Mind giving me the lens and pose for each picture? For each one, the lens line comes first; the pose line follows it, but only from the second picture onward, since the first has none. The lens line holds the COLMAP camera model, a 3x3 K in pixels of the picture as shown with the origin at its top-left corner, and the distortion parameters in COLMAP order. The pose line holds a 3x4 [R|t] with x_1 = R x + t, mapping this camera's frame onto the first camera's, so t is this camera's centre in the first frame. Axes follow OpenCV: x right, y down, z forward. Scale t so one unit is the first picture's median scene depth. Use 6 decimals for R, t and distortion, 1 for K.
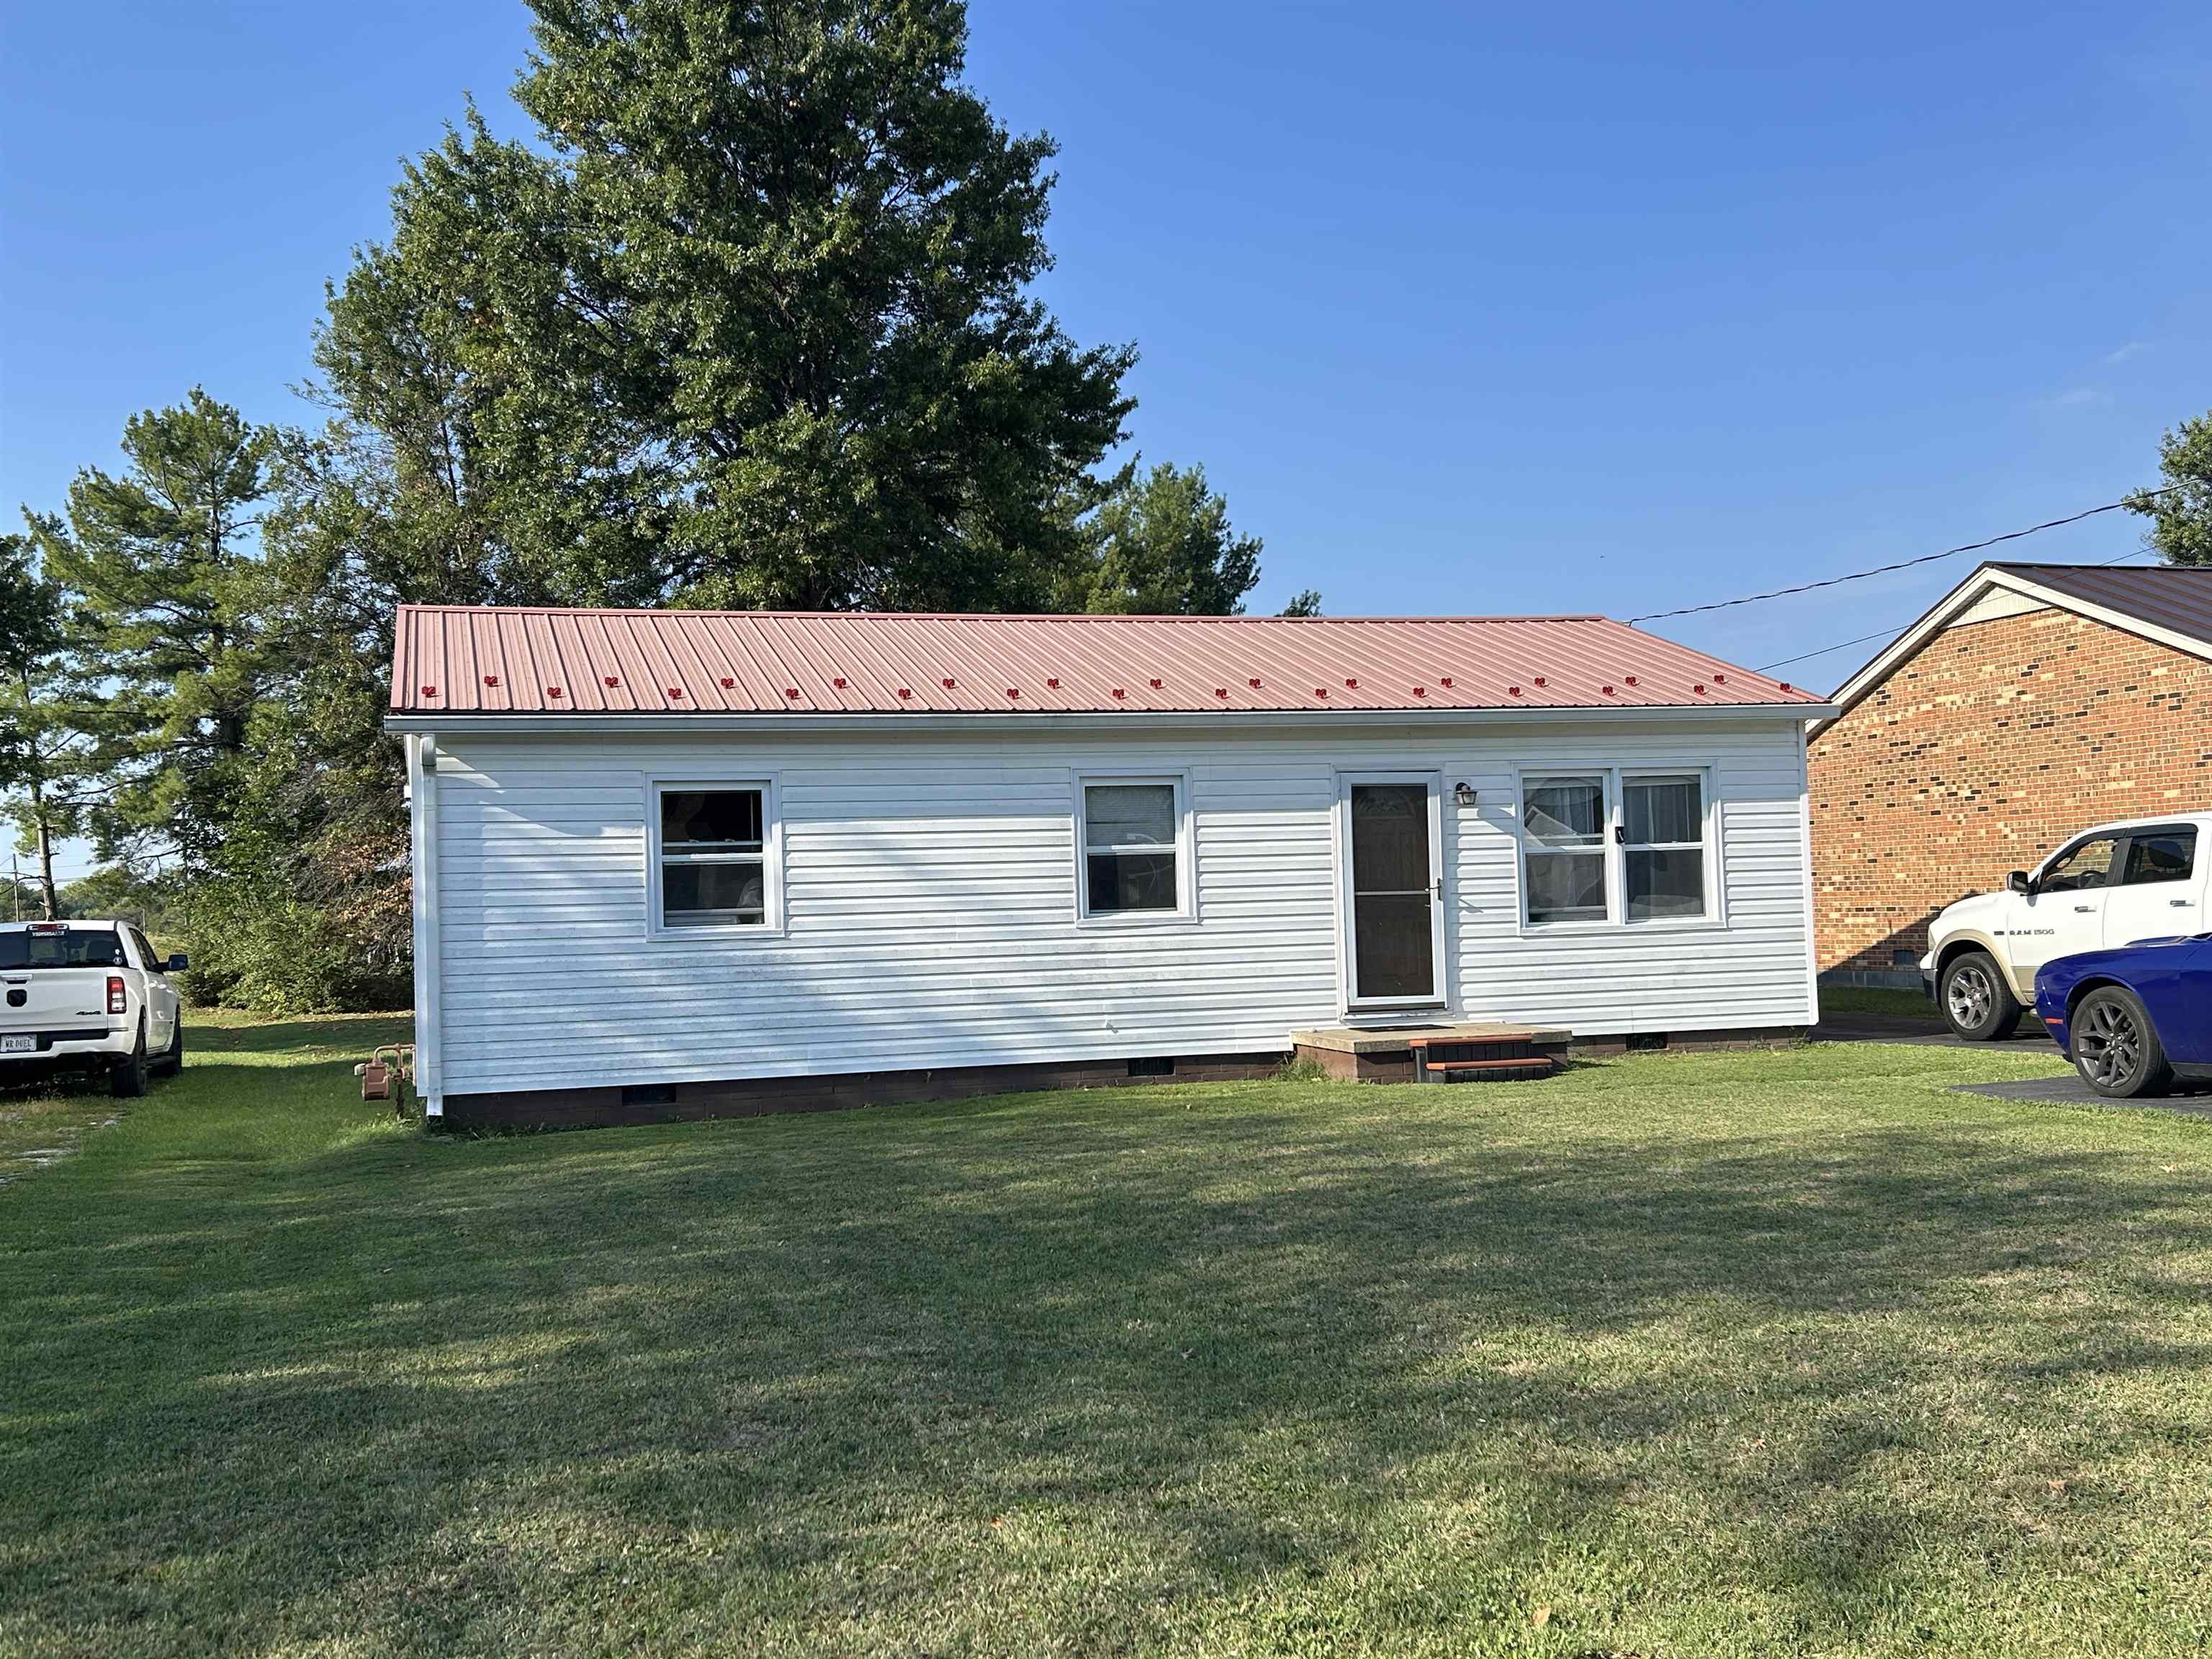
lens RADIAL K [[2137.9, 0, 1104.0], [0, 2137.9, 826.2], [0, 0, 1]] dist [0.046304, 0.000000]
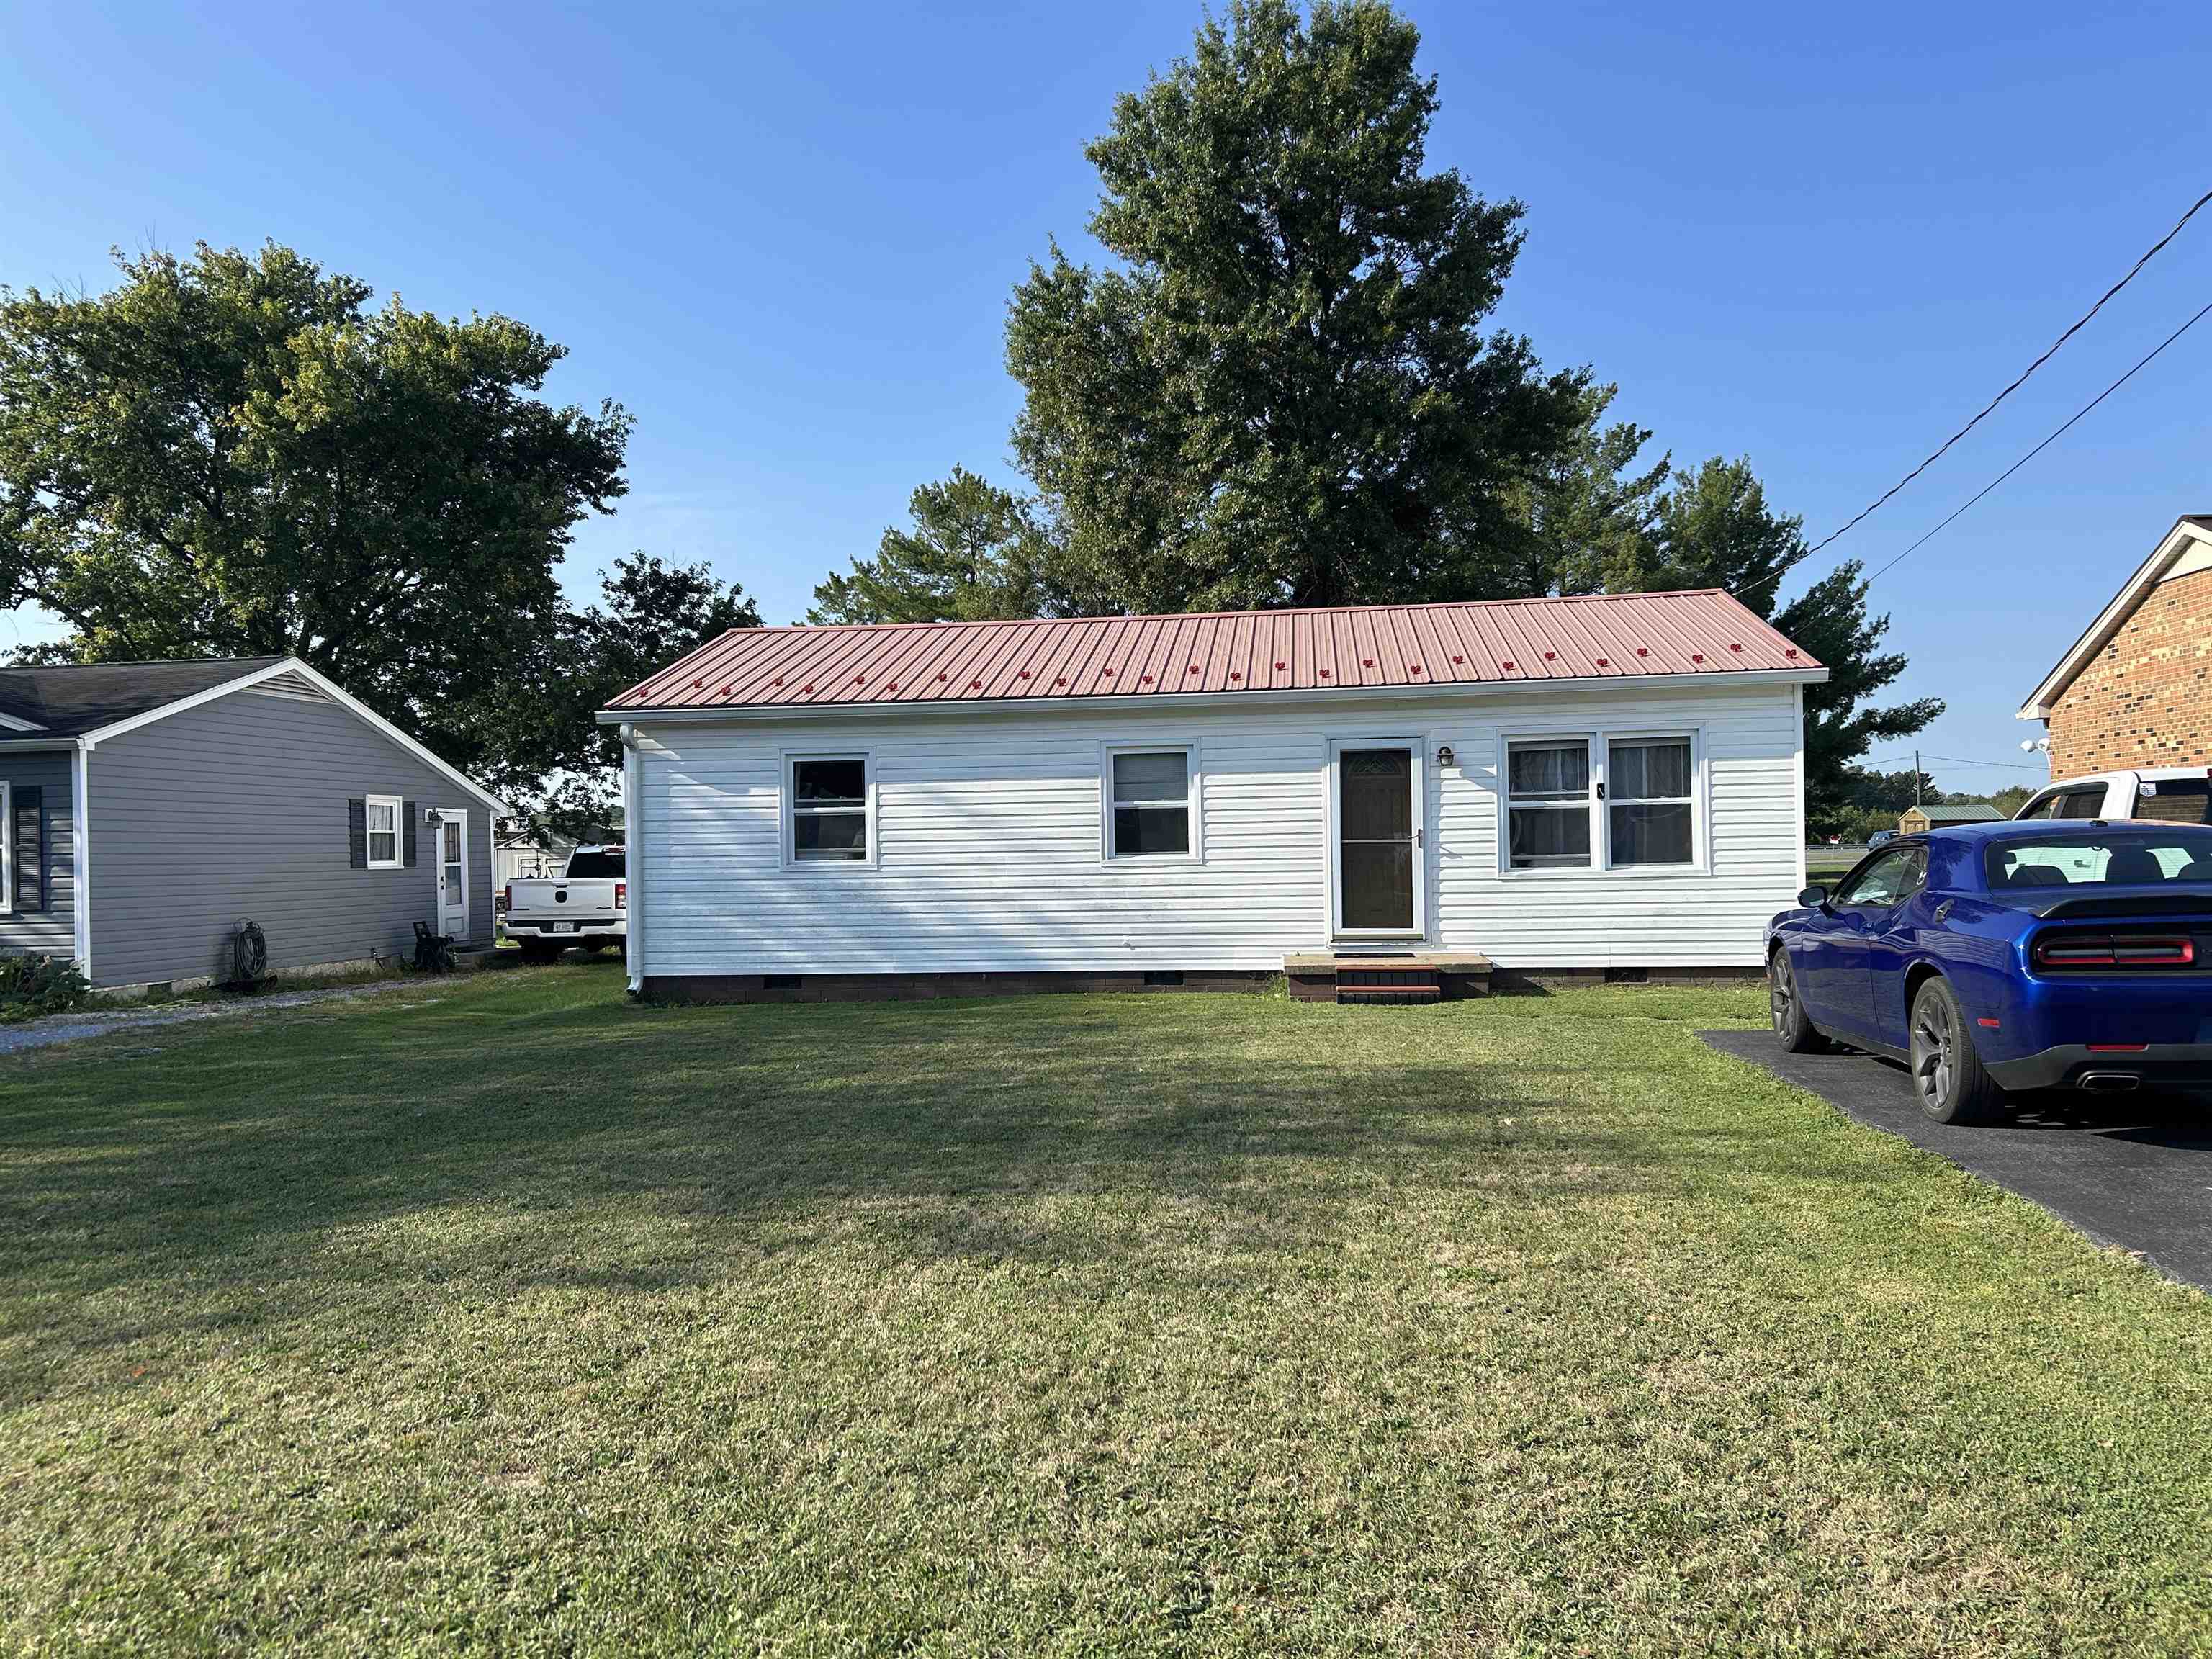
lens RADIAL K [[1667.0, 0, 1107.7], [0, 1667.0, 832.8], [0, 0, 1]] dist [0.015005, -0.009924]
pose [[0.913591, 0.009921, -0.406512, 0.360578], [0.006024, 0.999262, 0.037925, -0.008899], [0.406589, -0.037097, 0.912858, 0.094378]]
